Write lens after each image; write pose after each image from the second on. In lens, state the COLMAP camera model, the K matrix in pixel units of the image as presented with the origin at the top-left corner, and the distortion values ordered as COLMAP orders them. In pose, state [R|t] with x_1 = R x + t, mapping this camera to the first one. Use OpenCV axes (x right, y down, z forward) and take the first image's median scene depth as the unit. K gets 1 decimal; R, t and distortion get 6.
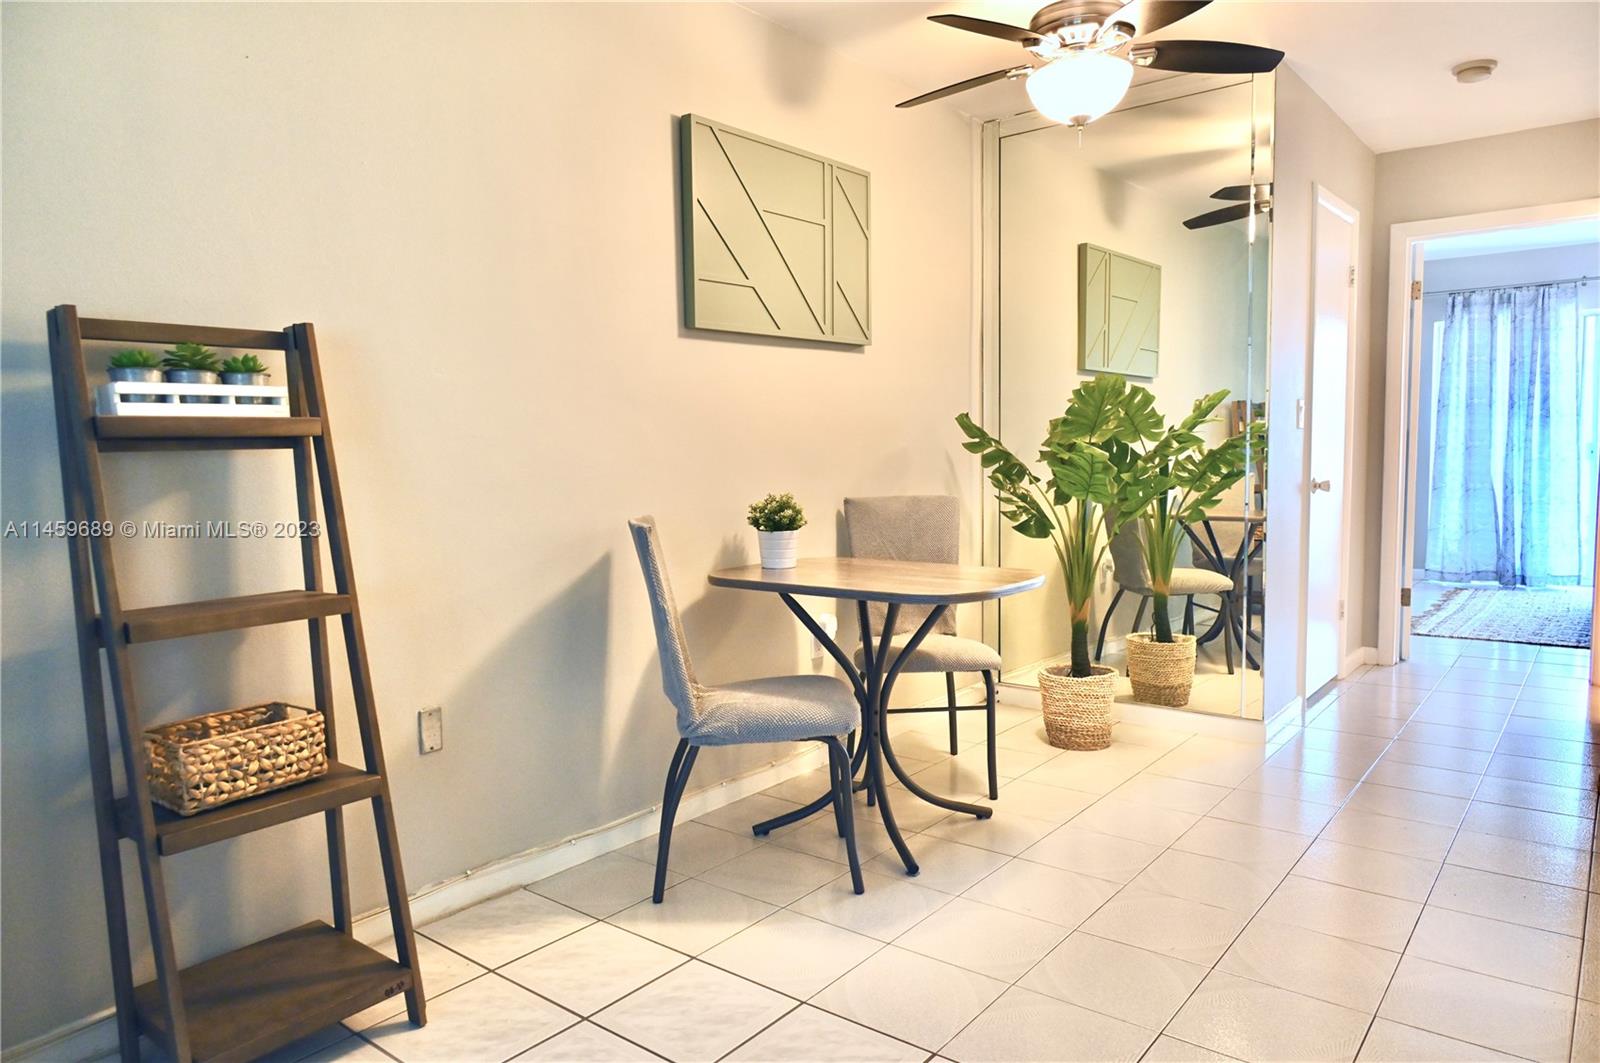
lens RADIAL K [[1050.7, 0, 800.0], [0, 1050.7, 531.5], [0, 0, 1]] dist [-0.004696, -0.003267]
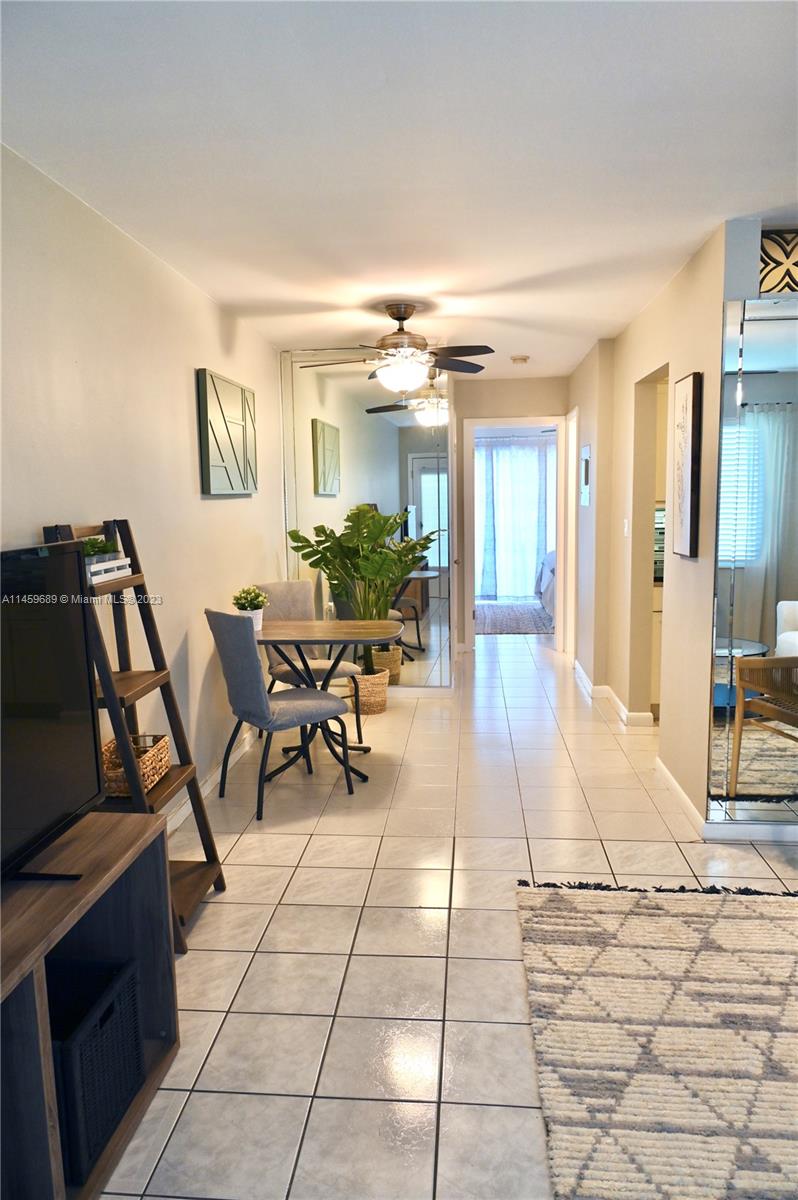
lens RADIAL K [[817.9, 0, 399.0], [0, 817.9, 600.0], [0, 0, 1]] dist [-0.011573, -0.005607]
pose [[0.833268, -0.067233, 0.548765, -0.483136], [0.048748, 0.997647, 0.048208, -0.060033], [-0.550715, -0.013419, 0.834585, -0.223005]]
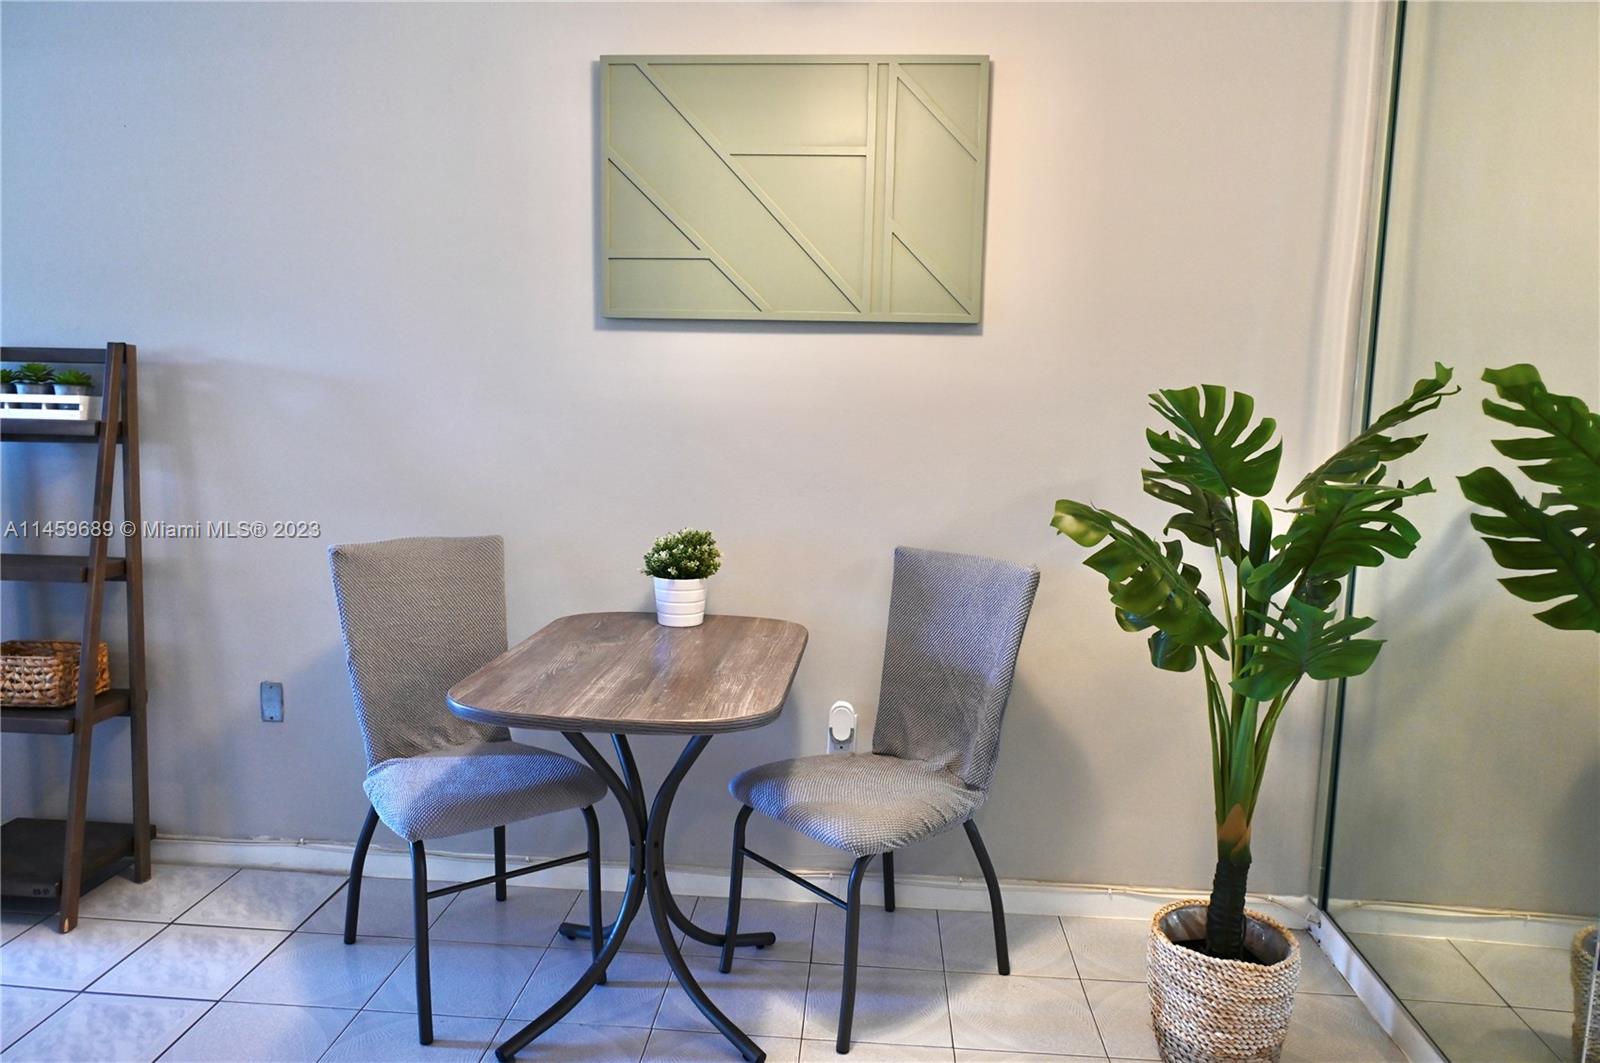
lens RADIAL K [[1090.6, 0, 800.0], [0, 1090.6, 531.5], [0, 0, 1]] dist [-0.011573, -0.005607]
pose [[0.575584, 0.122316, -0.808543, 0.586126], [-0.100148, 0.991851, 0.078754, -0.090626], [0.811587, 0.035645, 0.583143, 0.520235]]
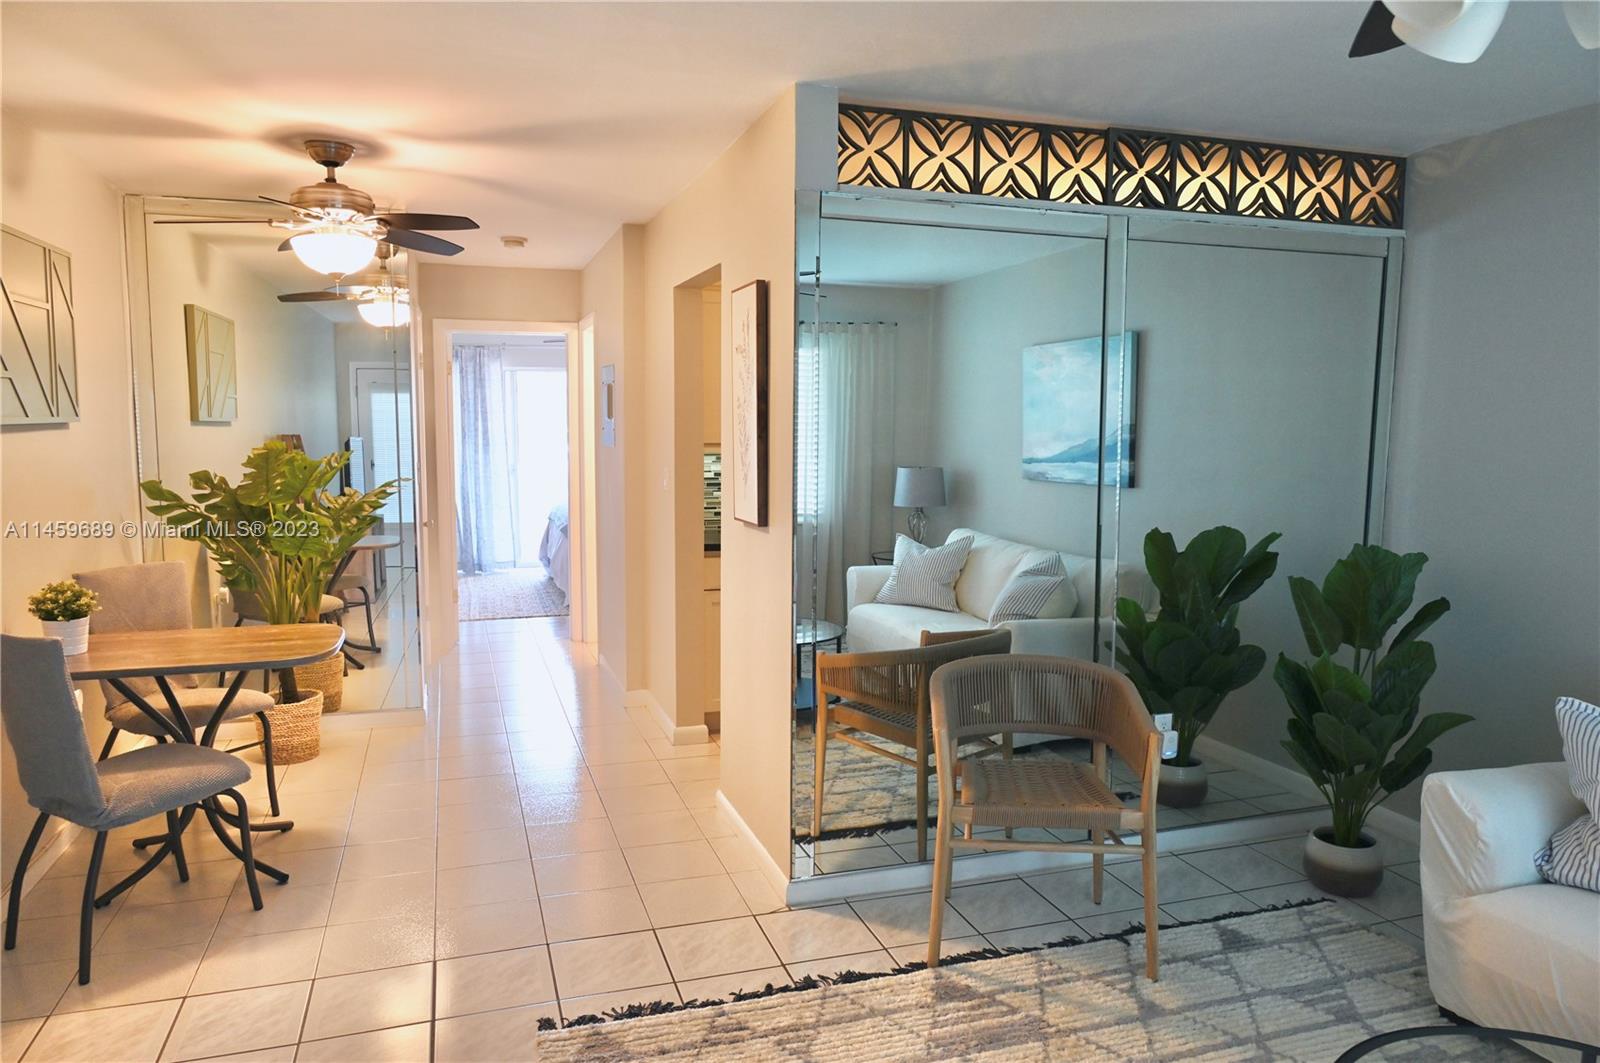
lens RADIAL K [[1050.7, 0, 800.0], [0, 1050.7, 531.5], [0, 0, 1]] dist [-0.004696, -0.003267]
pose [[0.541615, -0.068479, 0.837833, -0.422540], [0.052994, 0.997475, 0.047269, -0.083799], [-0.838955, 0.018798, 0.543876, -0.142553]]
